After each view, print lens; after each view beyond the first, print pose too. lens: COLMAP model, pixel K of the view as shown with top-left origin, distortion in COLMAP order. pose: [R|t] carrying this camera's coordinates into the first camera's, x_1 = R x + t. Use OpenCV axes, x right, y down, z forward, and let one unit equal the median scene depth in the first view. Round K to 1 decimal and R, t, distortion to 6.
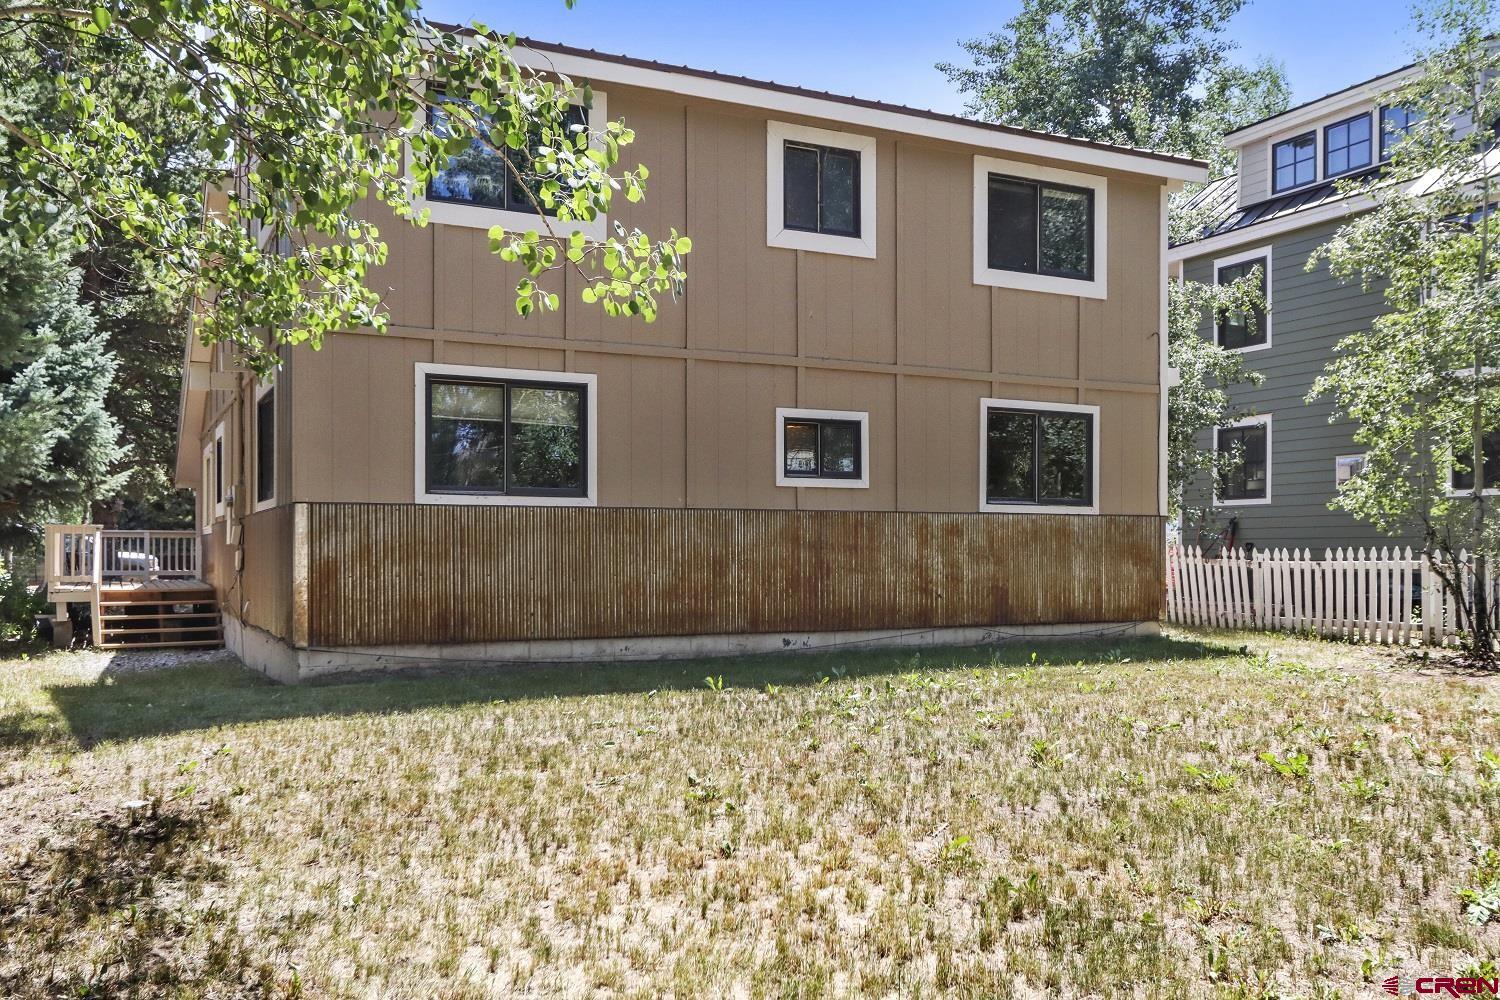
lens RADIAL K [[1260.0, 0, 740.6], [0, 1260.0, 557.0], [0, 0, 1]] dist [-0.000119, -0.000249]
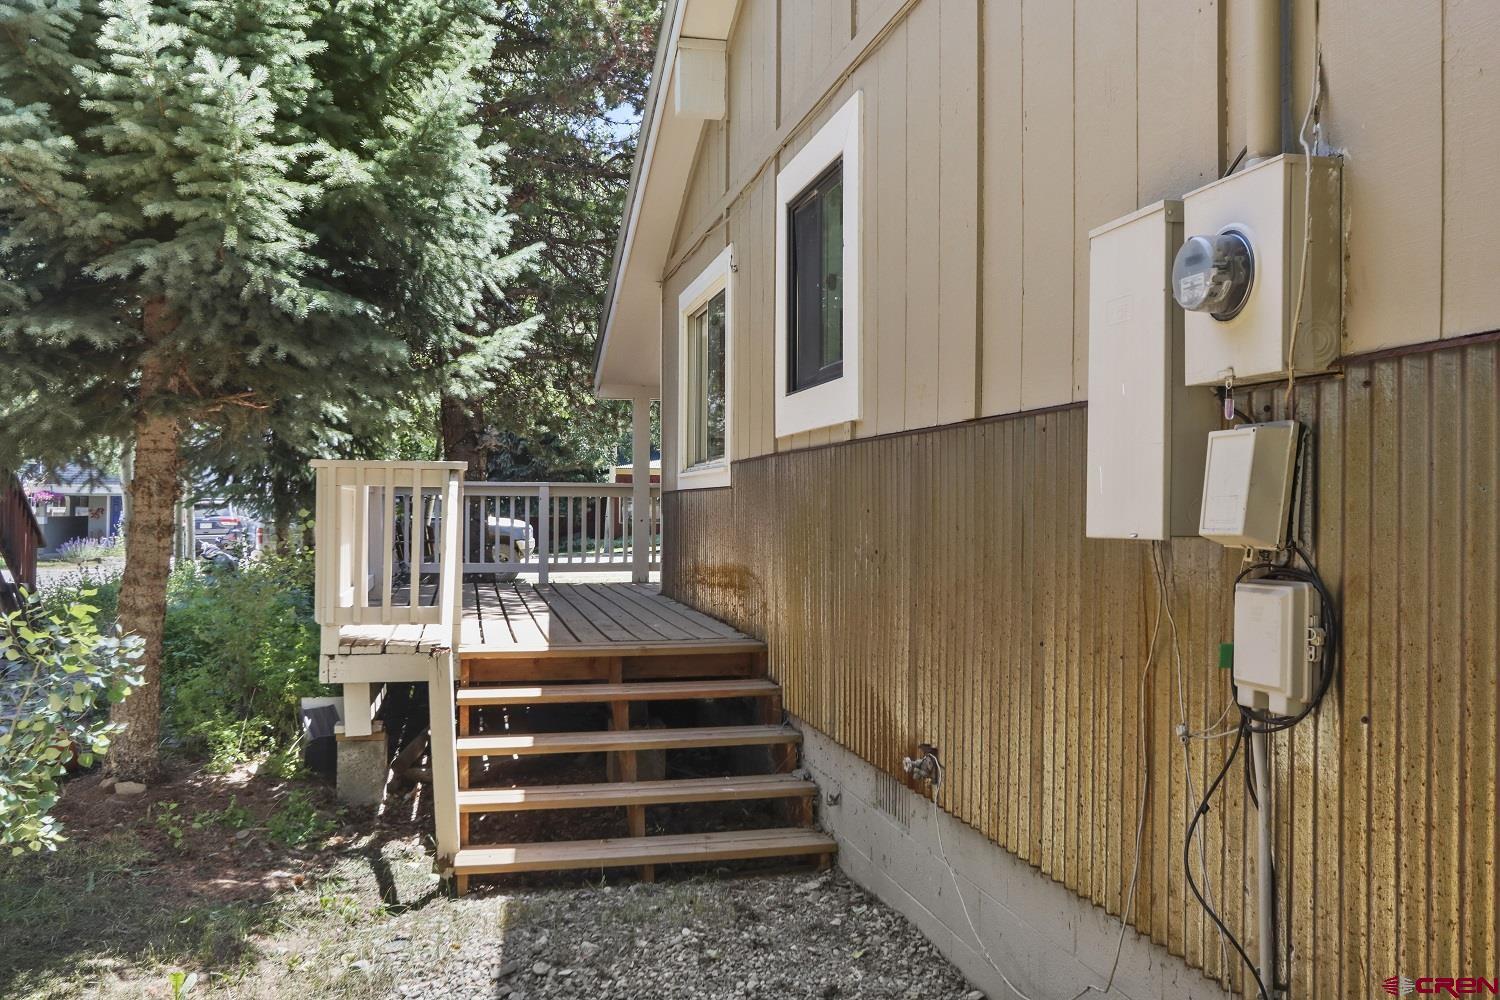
lens RADIAL K [[1260.0, 0, 750.6], [0, 1260.0, 501.3], [0, 0, 1]] dist [-0.000119, -0.000249]
pose [[0.970836, 0.004393, -0.239703, -0.337567], [-0.006854, 0.999932, -0.009432, -0.011537], [0.239645, 0.010800, 0.970800, 0.663396]]
